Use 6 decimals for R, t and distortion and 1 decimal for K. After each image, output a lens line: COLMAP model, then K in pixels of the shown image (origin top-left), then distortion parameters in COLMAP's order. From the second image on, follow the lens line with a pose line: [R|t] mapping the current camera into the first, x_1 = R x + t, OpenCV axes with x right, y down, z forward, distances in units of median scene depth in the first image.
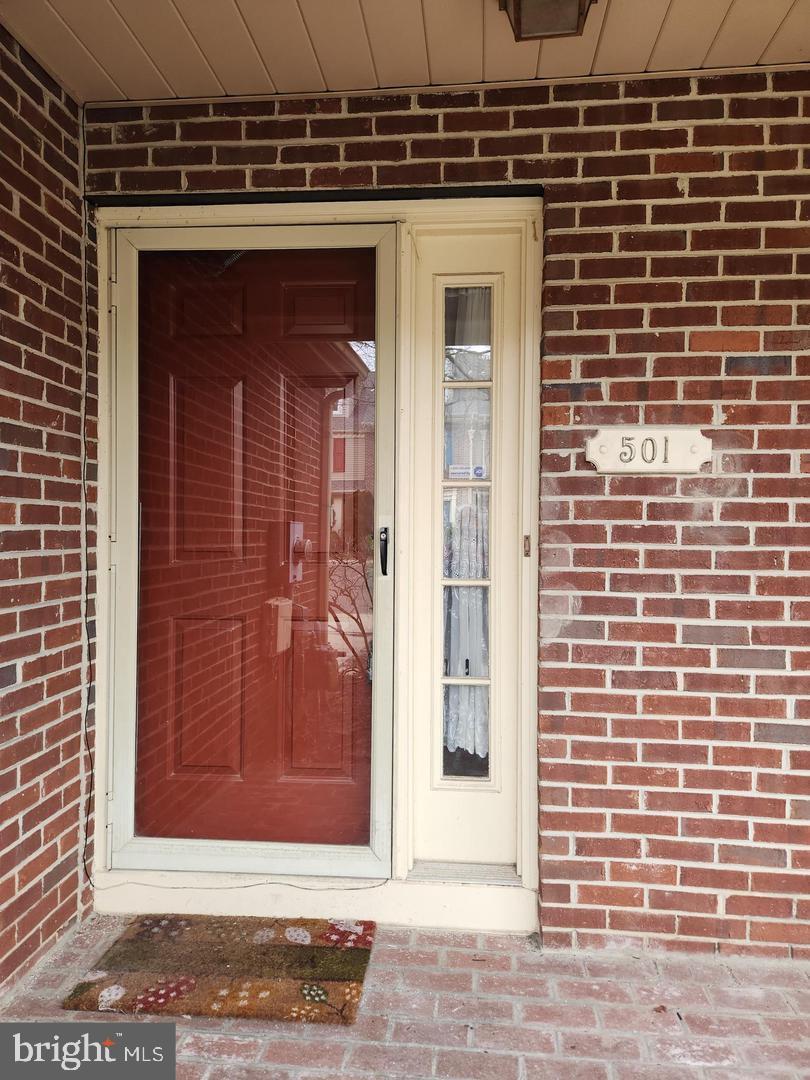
lens RADIAL K [[717.6, 0, 405.6], [0, 717.6, 538.5], [0, 0, 1]] dist [0.002956, 0.000177]
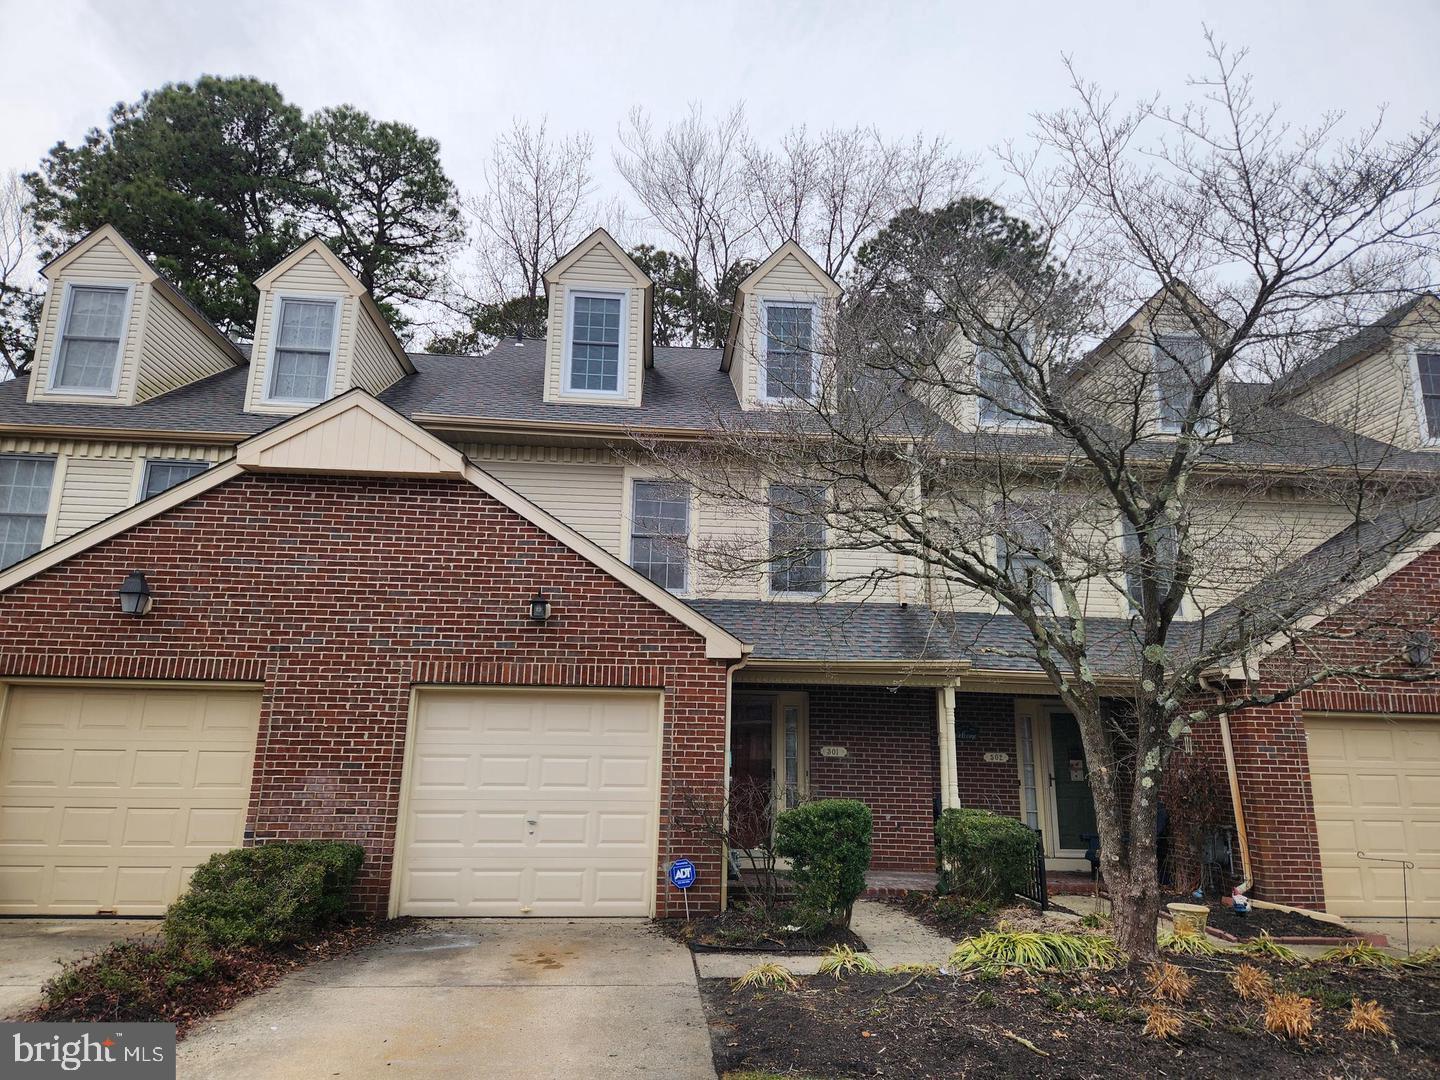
lens RADIAL K [[956.8, 0, 720.6], [0, 956.8, 537.3], [0, 0, 1]] dist [0.002956, 0.000177]
pose [[0.984816, 0.047360, 0.167014, -1.405173], [-0.006872, 0.971949, -0.235090, -0.015091], [-0.173463, 0.230373, 0.957517, -4.863475]]
